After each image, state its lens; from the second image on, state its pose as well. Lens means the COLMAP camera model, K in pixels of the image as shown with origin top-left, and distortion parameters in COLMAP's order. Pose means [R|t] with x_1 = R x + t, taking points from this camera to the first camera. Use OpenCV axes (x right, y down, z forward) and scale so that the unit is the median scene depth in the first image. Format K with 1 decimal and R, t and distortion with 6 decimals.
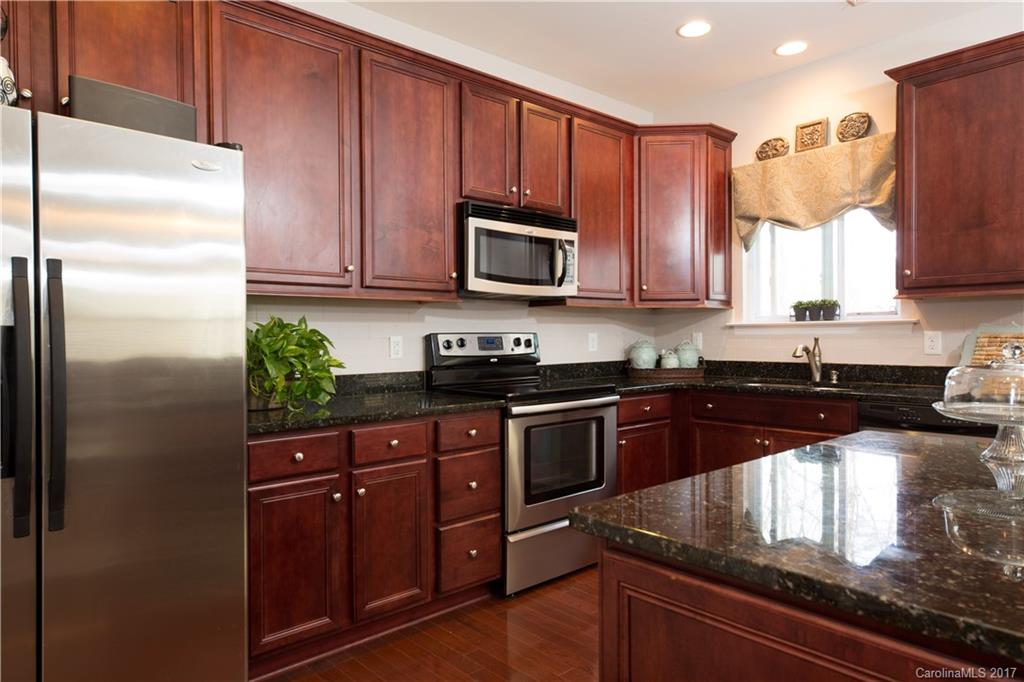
lens RADIAL K [[650.4, 0, 515.2], [0, 650.4, 342.9], [0, 0, 1]] dist [0.026591, -0.002697]
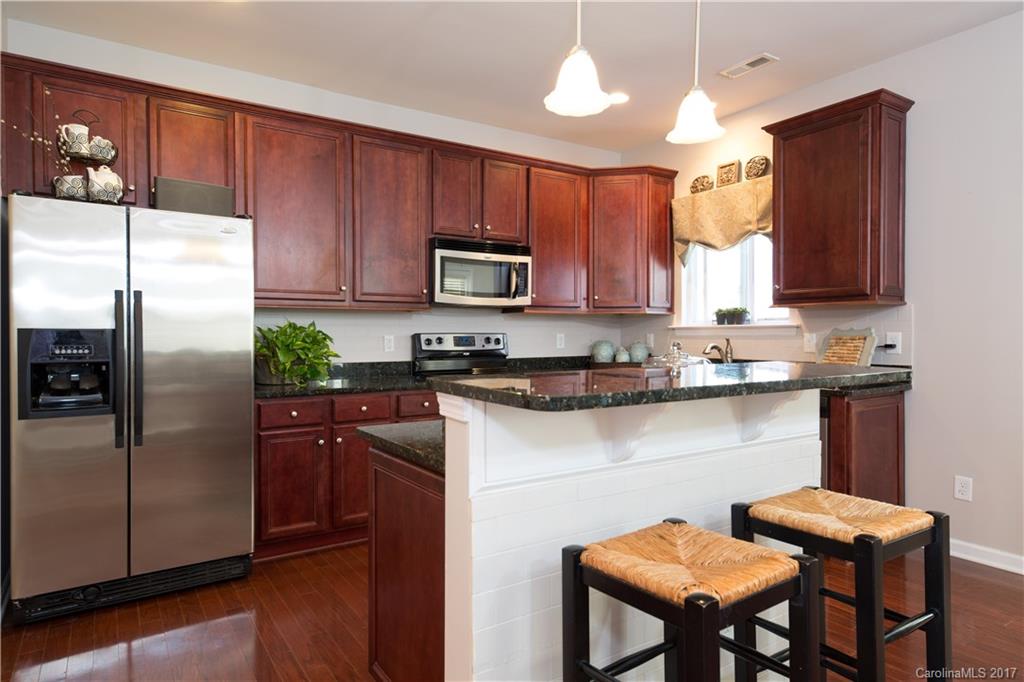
lens RADIAL K [[618.5, 0, 514.8], [0, 618.5, 342.6], [0, 0, 1]] dist [0.029694, 0.002471]
pose [[0.988900, 0.007417, -0.148398, 0.285968], [-0.007091, 0.999971, 0.002729, -0.000532], [0.148414, -0.001646, 0.988924, -0.262824]]
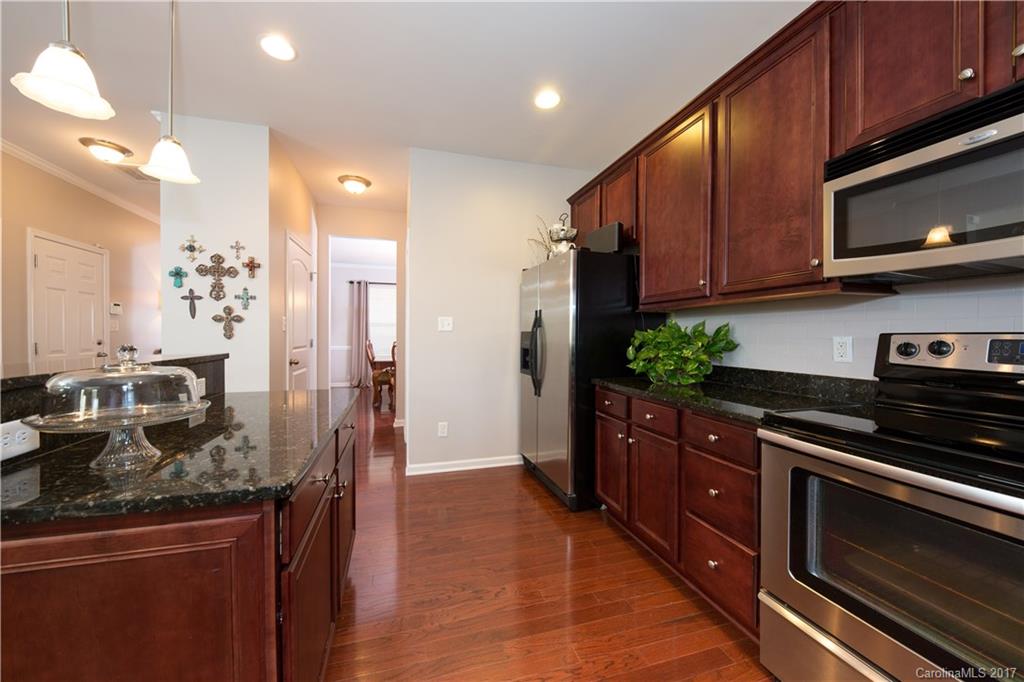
lens RADIAL K [[365.2, 0, 493.1], [0, 365.2, 337.0], [0, 0, 1]] dist [0.000783, -0.000758]
pose [[-0.464909, 0.010630, -0.885294, 0.494057], [-0.009009, 0.999819, 0.016736, -0.014421], [0.885312, 0.015757, -0.464730, 0.849294]]
